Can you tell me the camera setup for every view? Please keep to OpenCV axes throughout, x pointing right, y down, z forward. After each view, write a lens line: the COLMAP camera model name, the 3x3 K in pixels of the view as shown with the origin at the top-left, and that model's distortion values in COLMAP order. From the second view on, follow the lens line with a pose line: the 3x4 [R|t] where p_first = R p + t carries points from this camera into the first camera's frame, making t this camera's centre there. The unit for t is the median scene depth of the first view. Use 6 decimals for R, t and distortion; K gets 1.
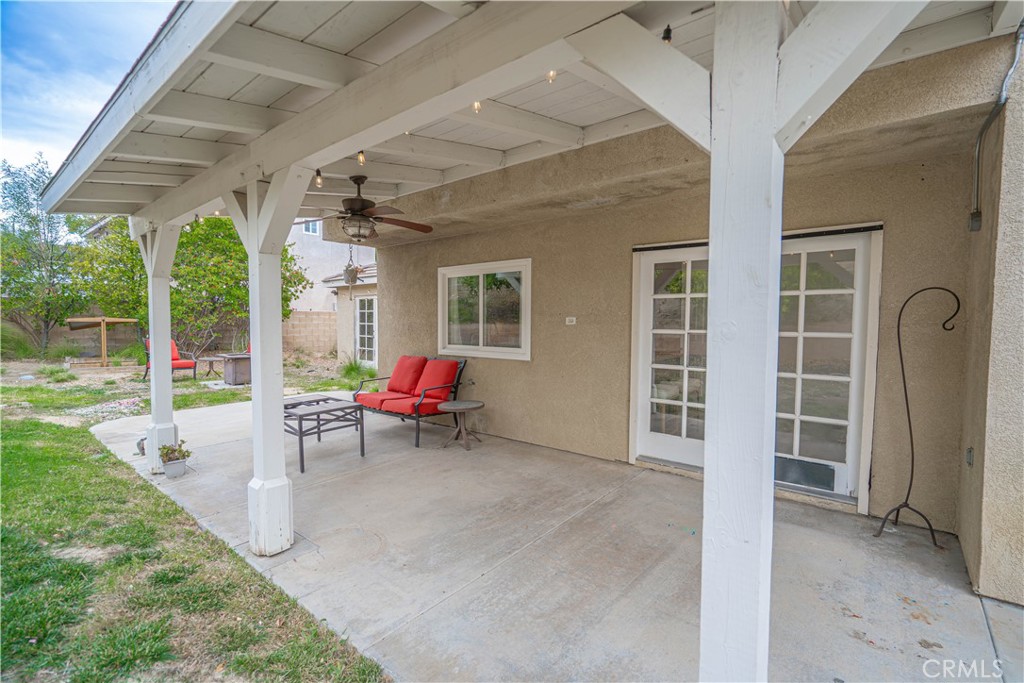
lens RADIAL K [[459.8, 0, 511.5], [0, 459.8, 342.5], [0, 0, 1]] dist [-0.004072, 0.002586]
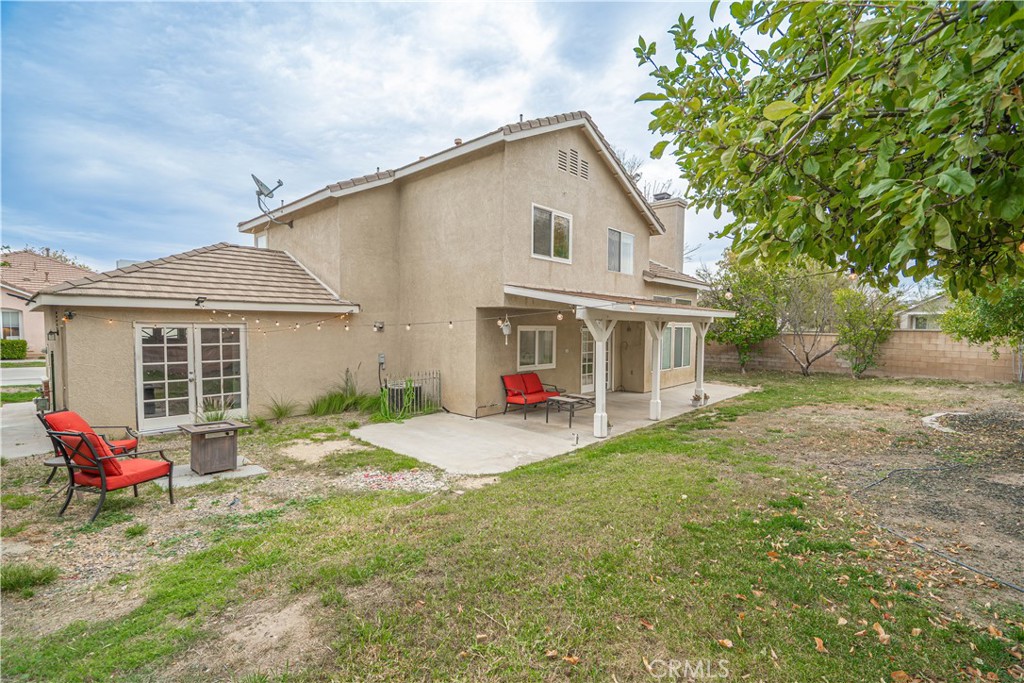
lens RADIAL K [[459.8, 0, 515.7], [0, 459.8, 346.6], [0, 0, 1]] dist [-0.004072, 0.002586]
pose [[0.054451, -0.048536, 0.997336, -1.682119], [0.037365, 0.998217, 0.046538, -0.136617], [-0.997817, 0.034731, 0.056168, 0.756992]]
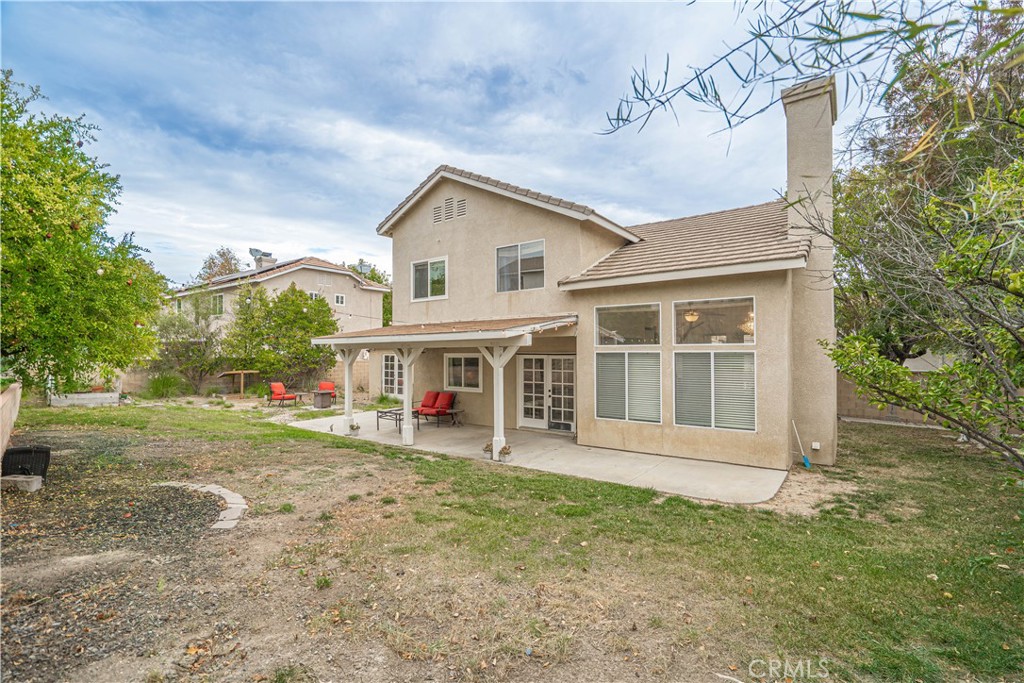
lens RADIAL K [[459.8, 0, 510.0], [0, 459.8, 345.6], [0, 0, 1]] dist [-0.004072, 0.002586]
pose [[0.998695, -0.008308, 0.050386, 0.047414], [0.011296, 0.998176, -0.059311, -0.048709], [-0.049802, 0.059803, 0.996967, -1.110043]]
